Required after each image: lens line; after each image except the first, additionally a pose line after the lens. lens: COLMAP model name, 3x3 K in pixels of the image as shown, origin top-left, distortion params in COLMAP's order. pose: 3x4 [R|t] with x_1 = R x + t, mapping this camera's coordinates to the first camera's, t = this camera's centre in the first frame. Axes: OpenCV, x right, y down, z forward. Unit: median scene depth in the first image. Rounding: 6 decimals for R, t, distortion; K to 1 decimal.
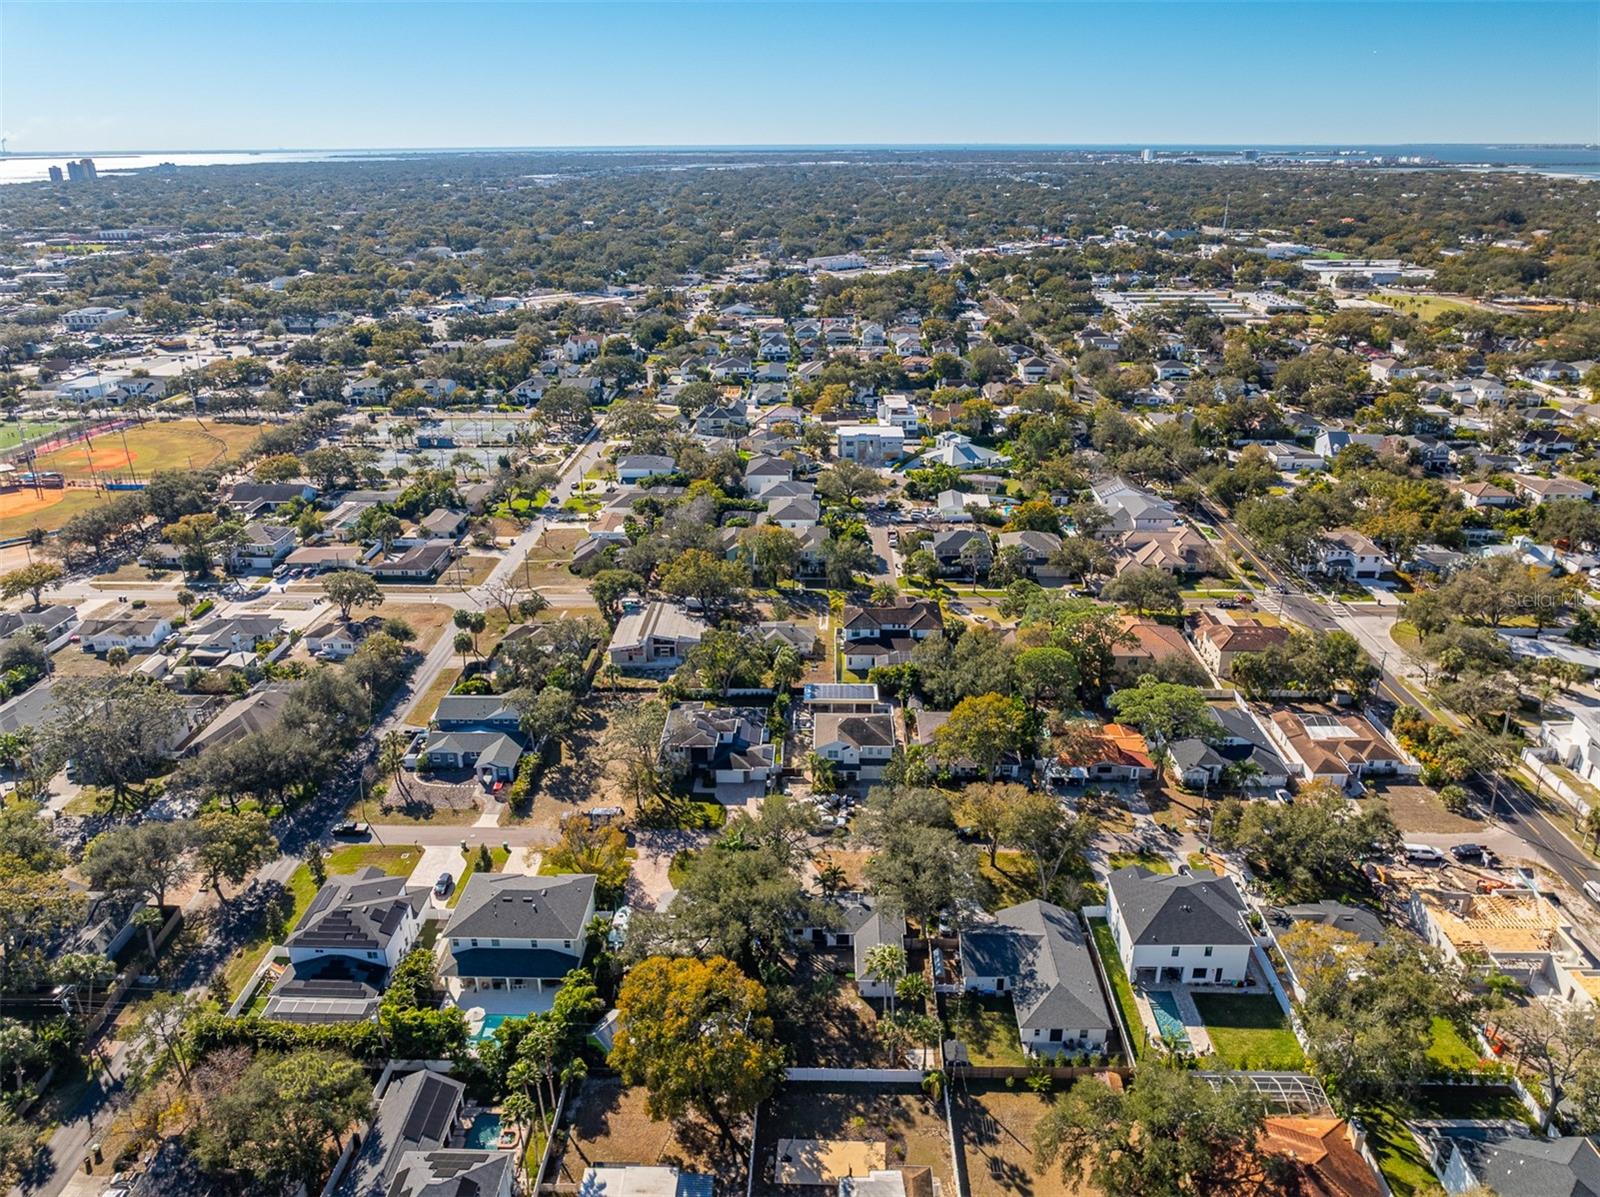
lens RADIAL K [[1116.8, 0, 800.0], [0, 1116.8, 598.5], [0, 0, 1]] dist [-0.027055, 0.007370]
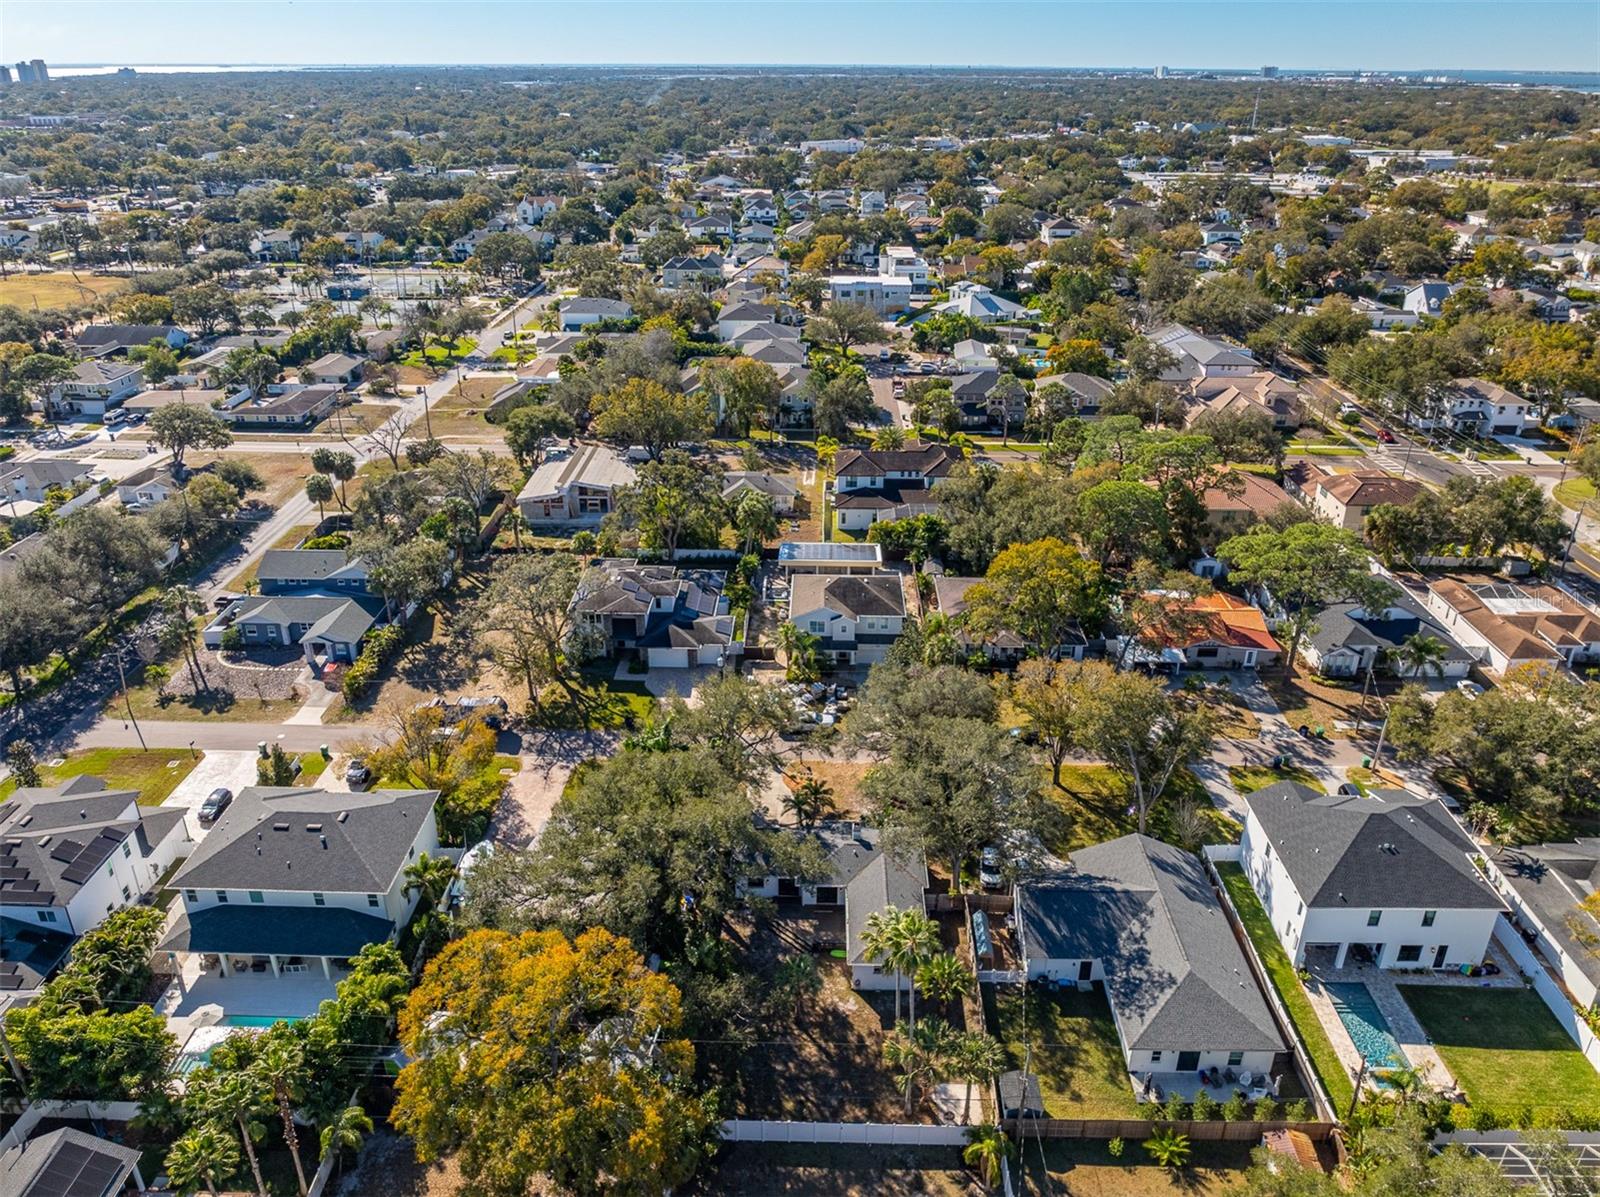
lens RADIAL K [[1137.9, 0, 800.0], [0, 1137.9, 598.5], [0, 0, 1]] dist [-0.027991, 0.008314]
pose [[0.999950, 0.007560, 0.006574, 0.014039], [-0.007898, 0.998560, 0.053070, 0.084210], [-0.006163, -0.053119, 0.998569, 0.295128]]
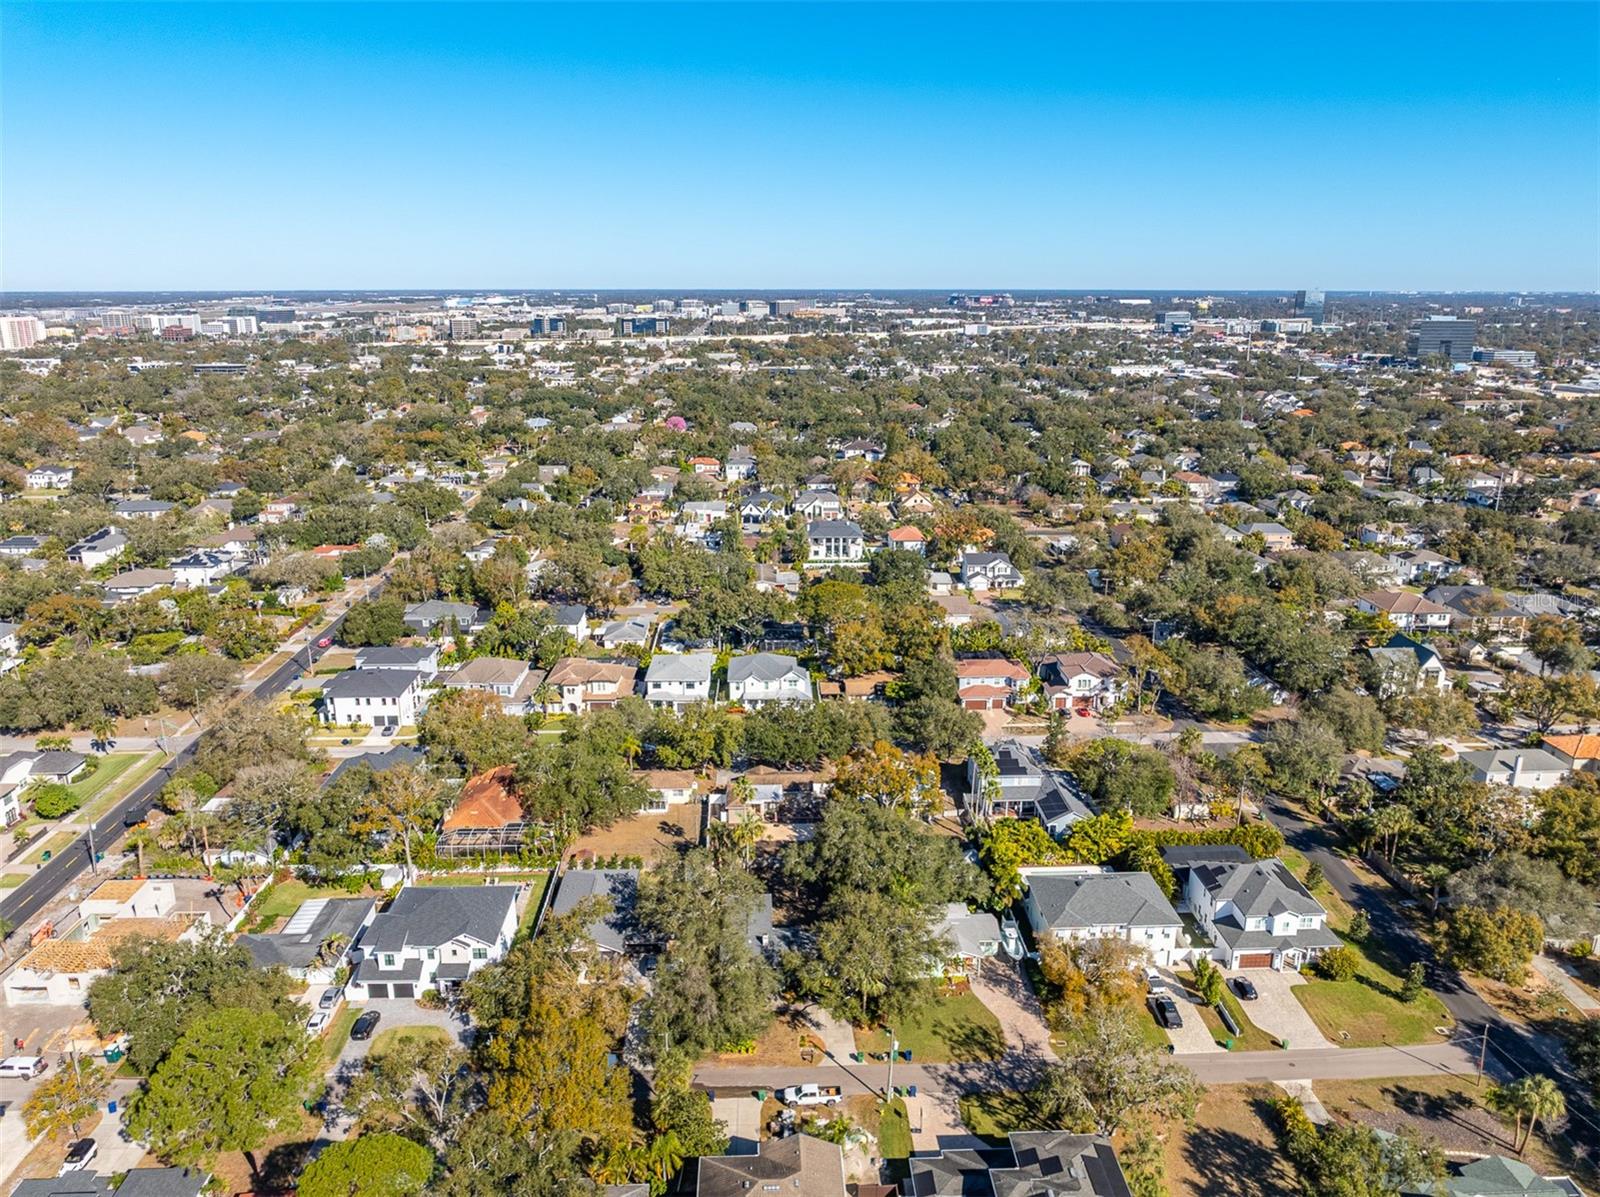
lens RADIAL K [[1133.5, 0, 800.0], [0, 1133.5, 598.5], [0, 0, 1]] dist [-0.020958, -0.005552]
pose [[-0.998131, 0.024115, -0.056156, 0.057155], [-0.015002, 0.794058, 0.607657, -0.438276], [0.059245, 0.607363, -0.792212, 1.277240]]
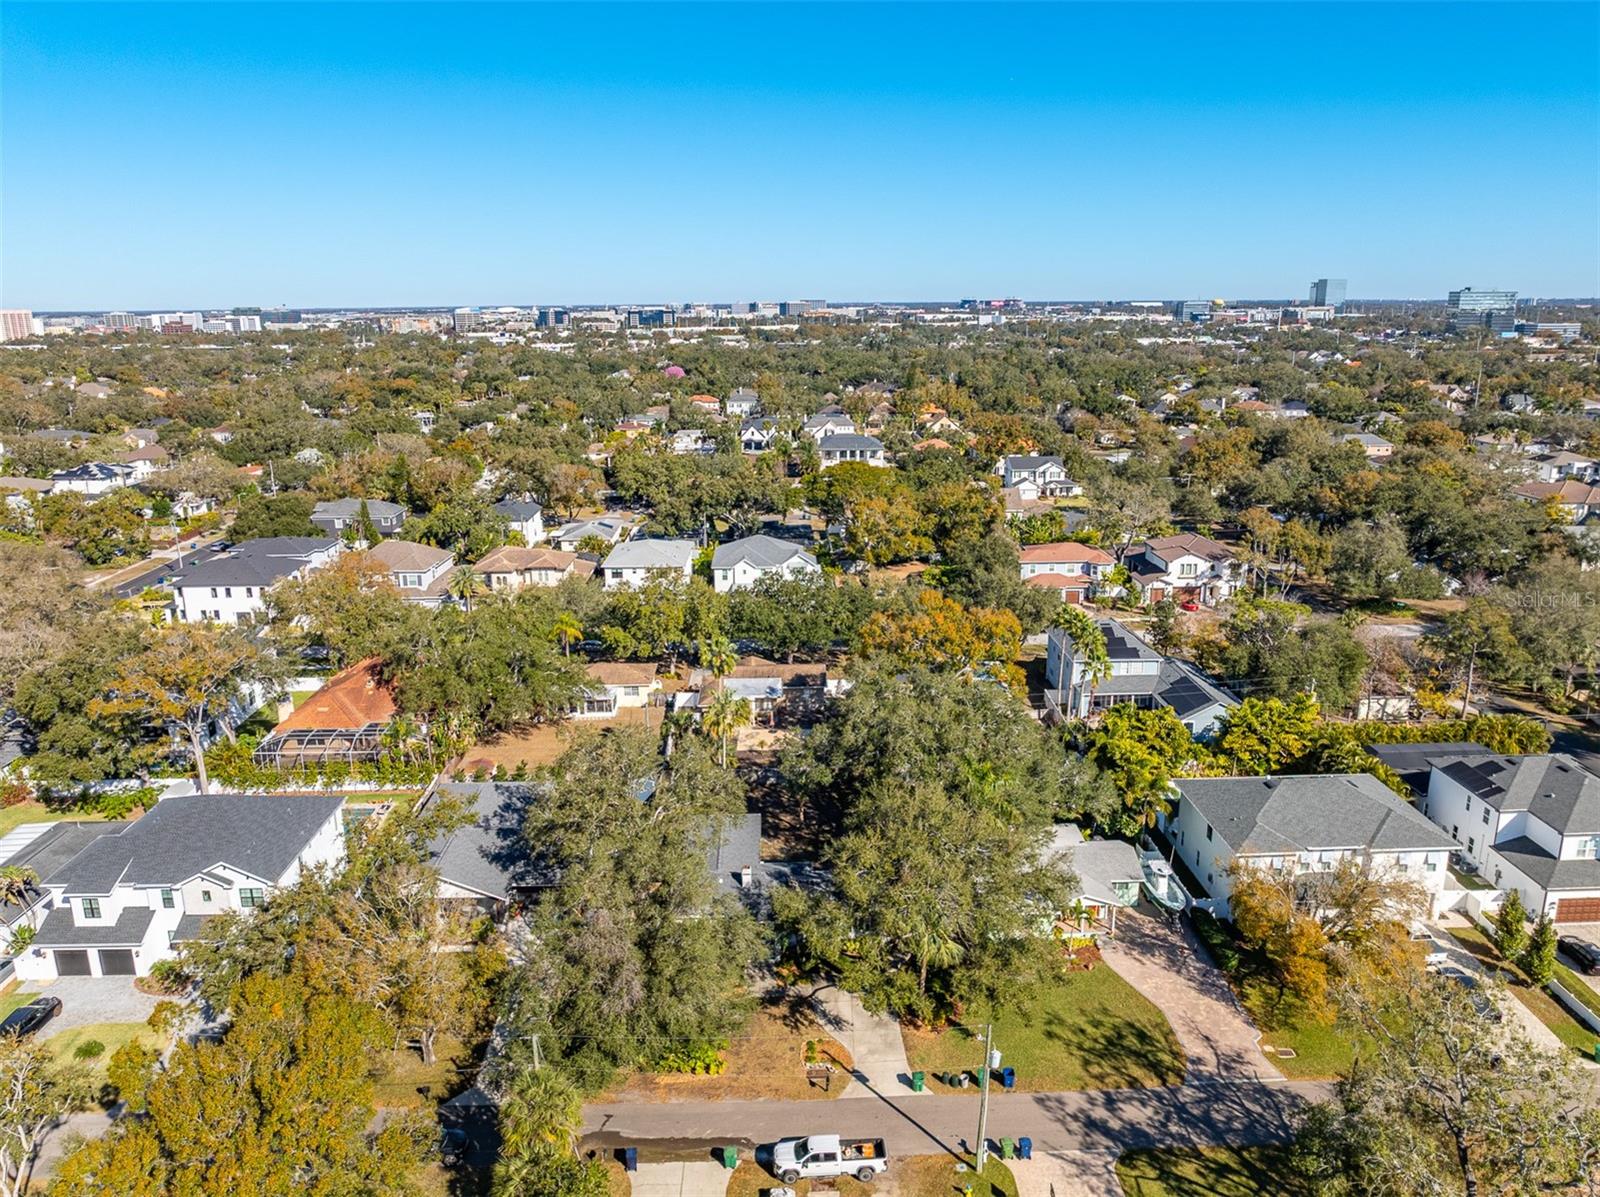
lens RADIAL K [[1122.4, 0, 800.0], [0, 1122.4, 598.5], [0, 0, 1]] dist [-0.028545, 0.010282]
pose [[-0.998534, 0.029934, -0.045103, 0.038488], [-0.003046, 0.800803, 0.598920, -0.141058], [0.054047, 0.598179, -0.799538, 1.098100]]
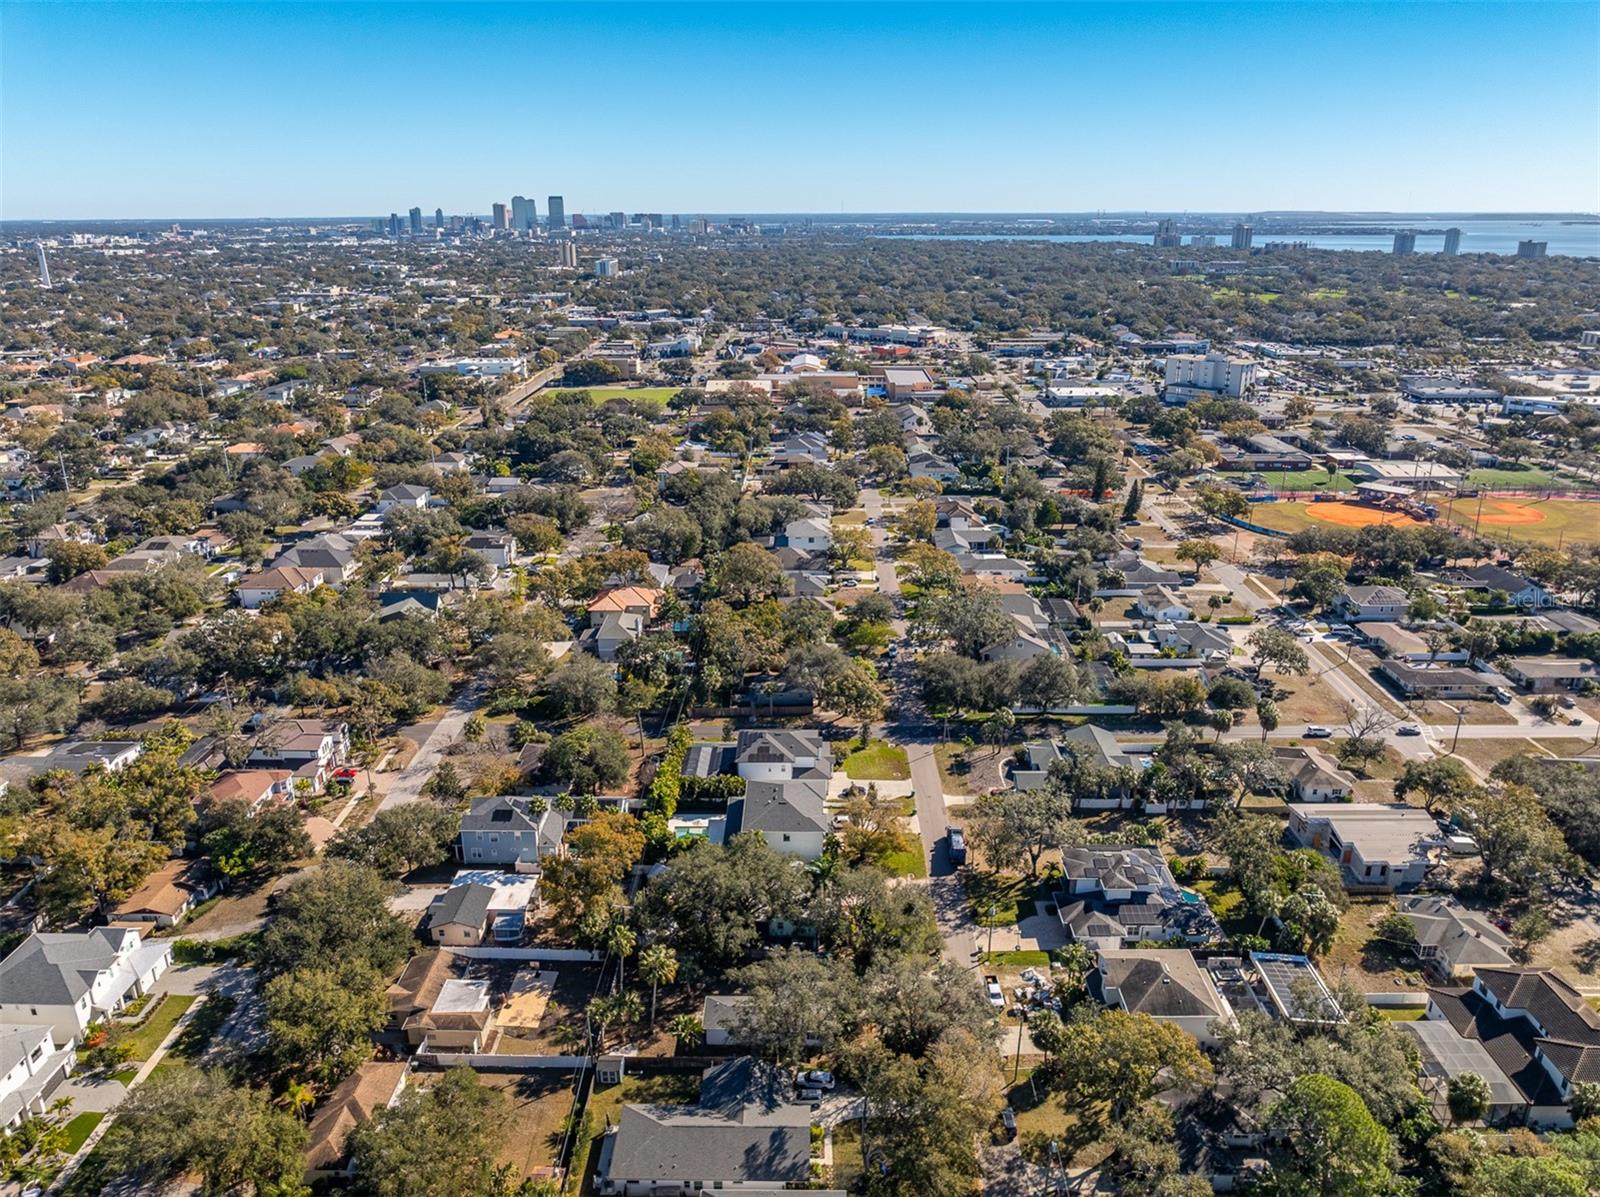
lens RADIAL K [[1116.7, 0, 800.9], [0, 1116.7, 625.9], [0, 0, 1]] dist [-0.020227, 0.004130]
pose [[0.014852, 0.353622, -0.935270, 0.671888], [-0.374957, 0.869085, 0.322643, -0.245835], [0.926923, 0.345894, 0.145501, 0.597709]]
